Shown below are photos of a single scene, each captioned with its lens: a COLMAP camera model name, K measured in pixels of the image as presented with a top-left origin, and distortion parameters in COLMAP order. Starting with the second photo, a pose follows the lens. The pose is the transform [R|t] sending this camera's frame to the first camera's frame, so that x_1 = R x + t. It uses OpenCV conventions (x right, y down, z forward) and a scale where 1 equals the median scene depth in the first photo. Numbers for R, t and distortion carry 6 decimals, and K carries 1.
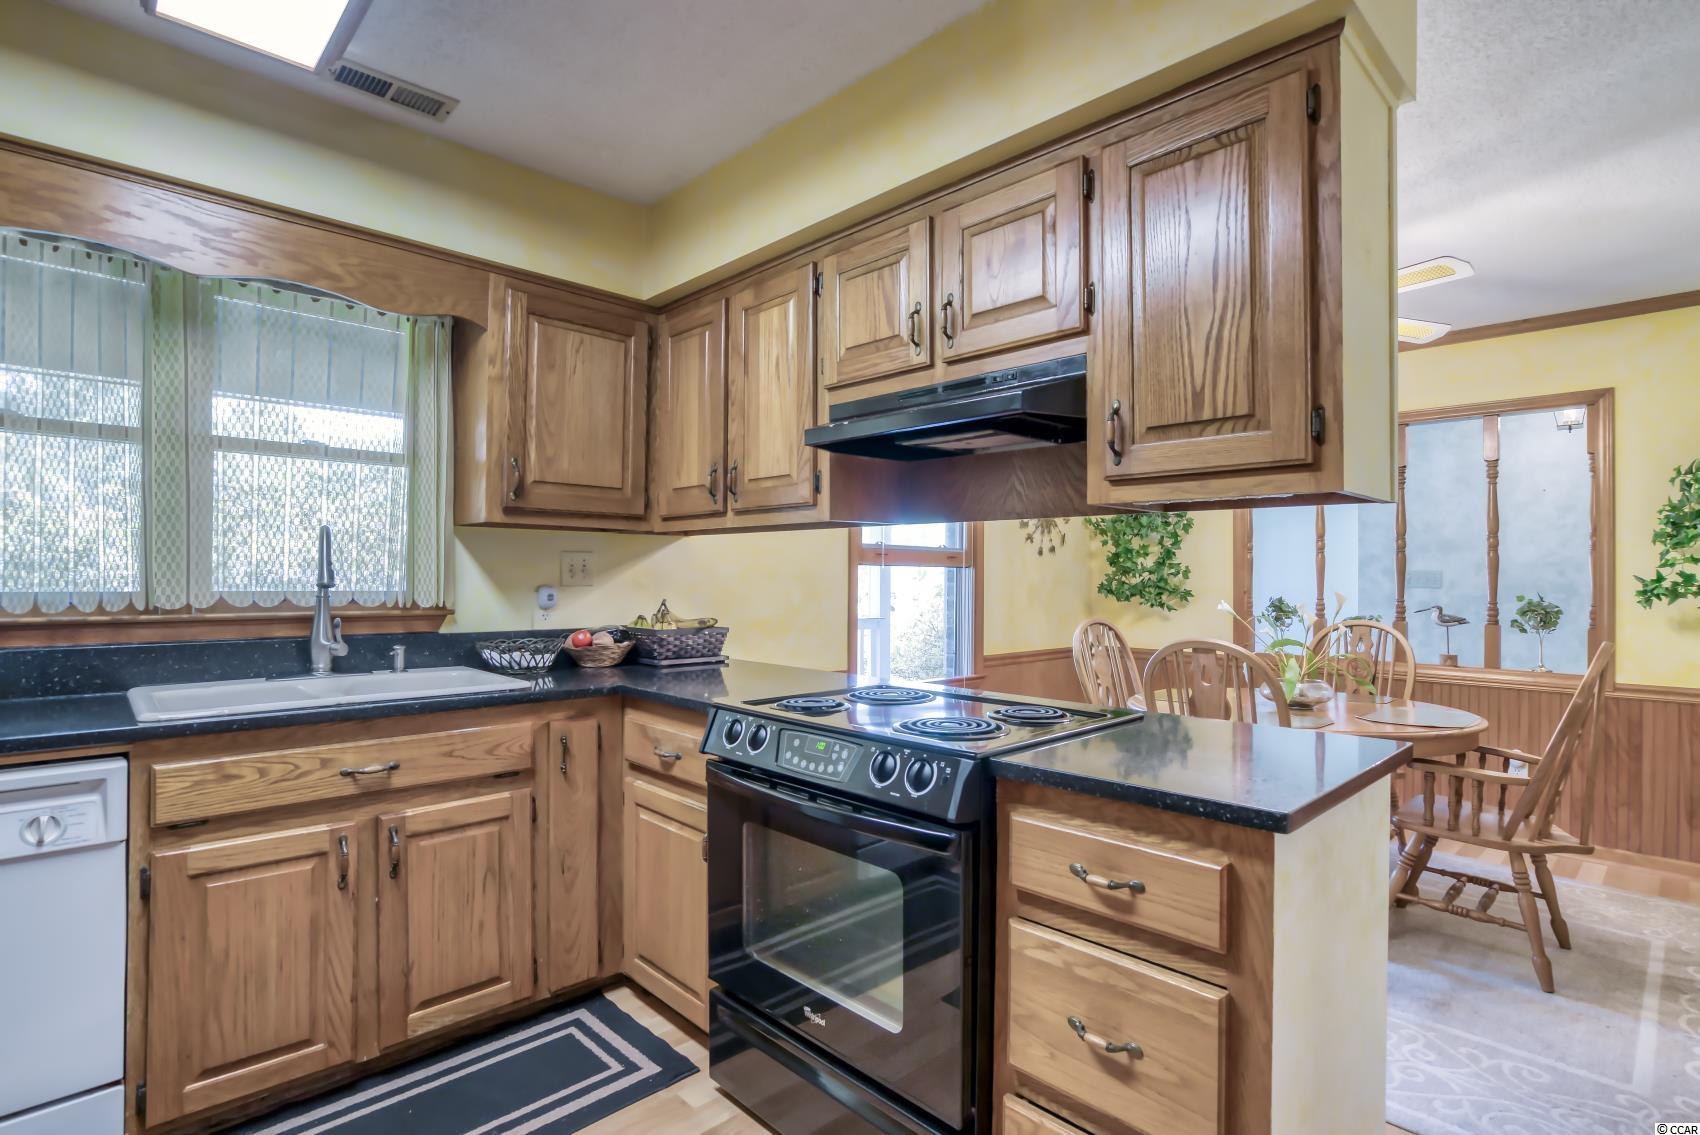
lens RADIAL K [[835.7, 0, 844.7], [0, 835.7, 566.0], [0, 0, 1]] dist [-0.033722, 0.013860]
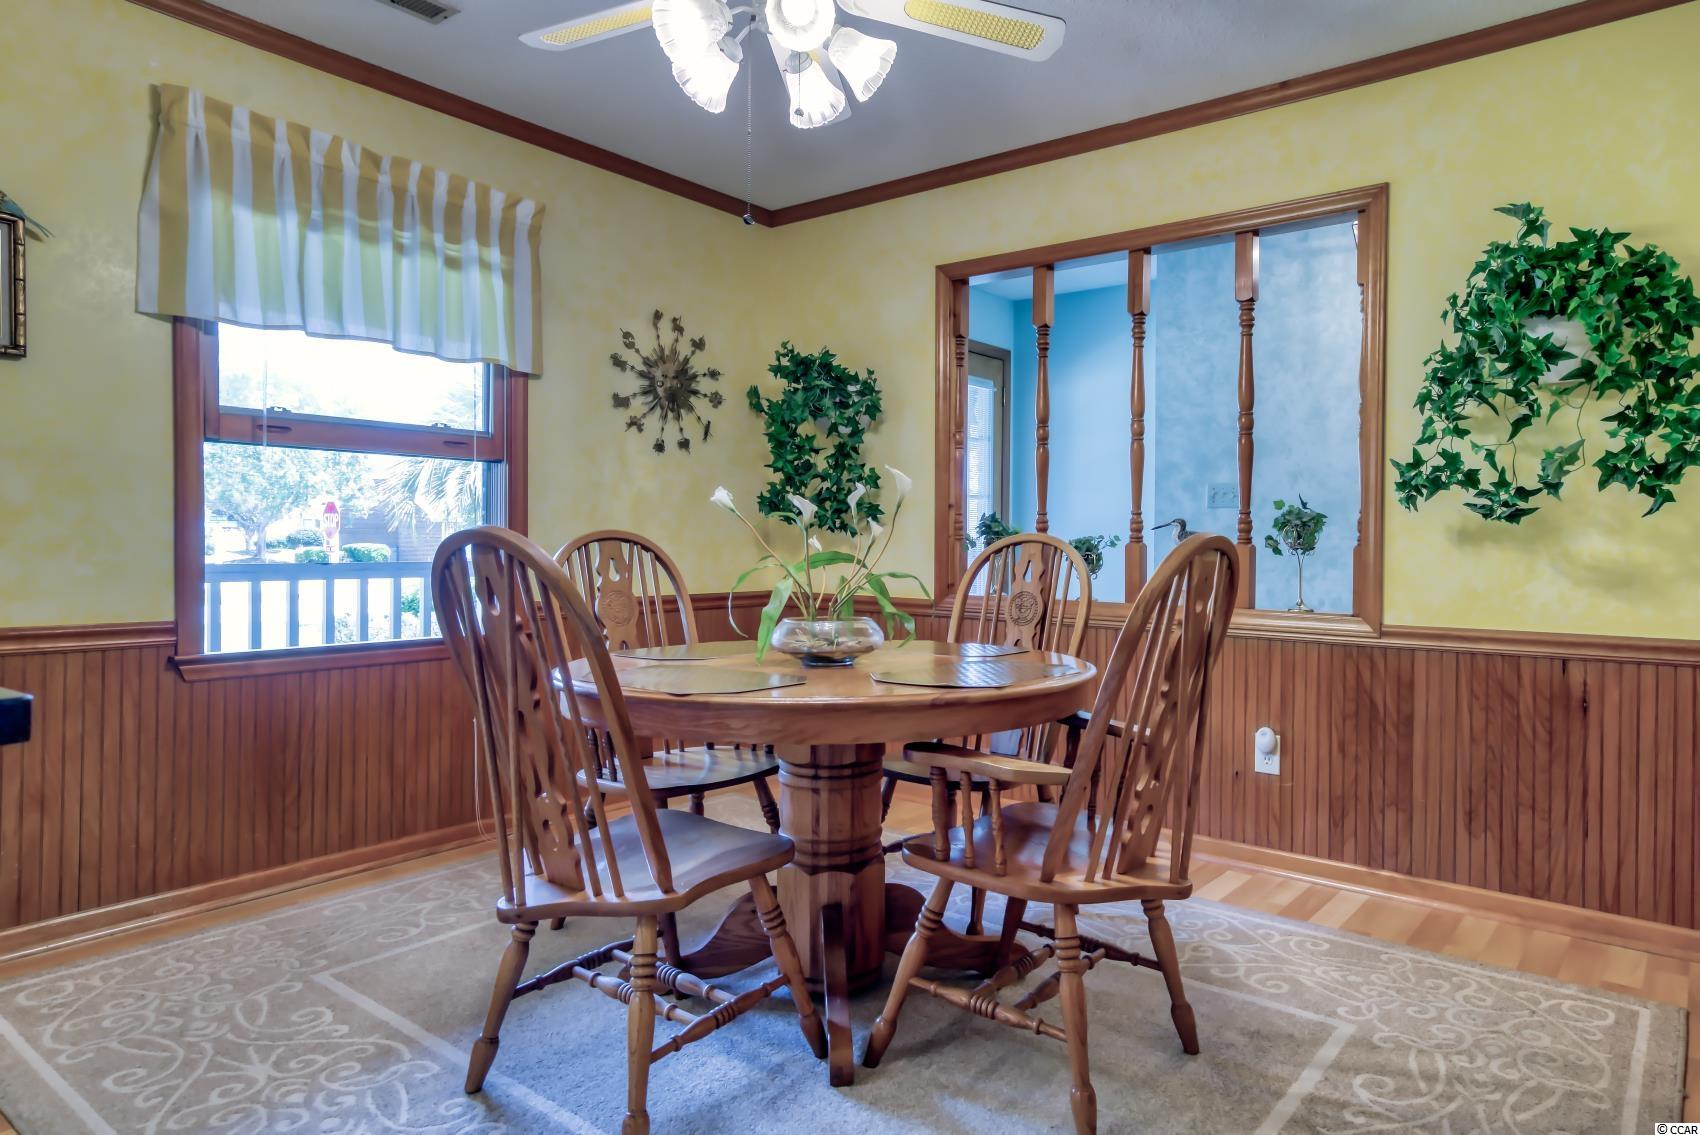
lens RADIAL K [[1043.5, 0, 932.4], [0, 1043.5, 546.6], [0, 0, 1]] dist [0.039006, -0.000153]
pose [[0.985368, -0.002114, 0.170428, 0.432995], [-0.001847, 0.999732, 0.023078, 0.060204], [-0.170432, -0.023055, 0.985100, 0.214519]]
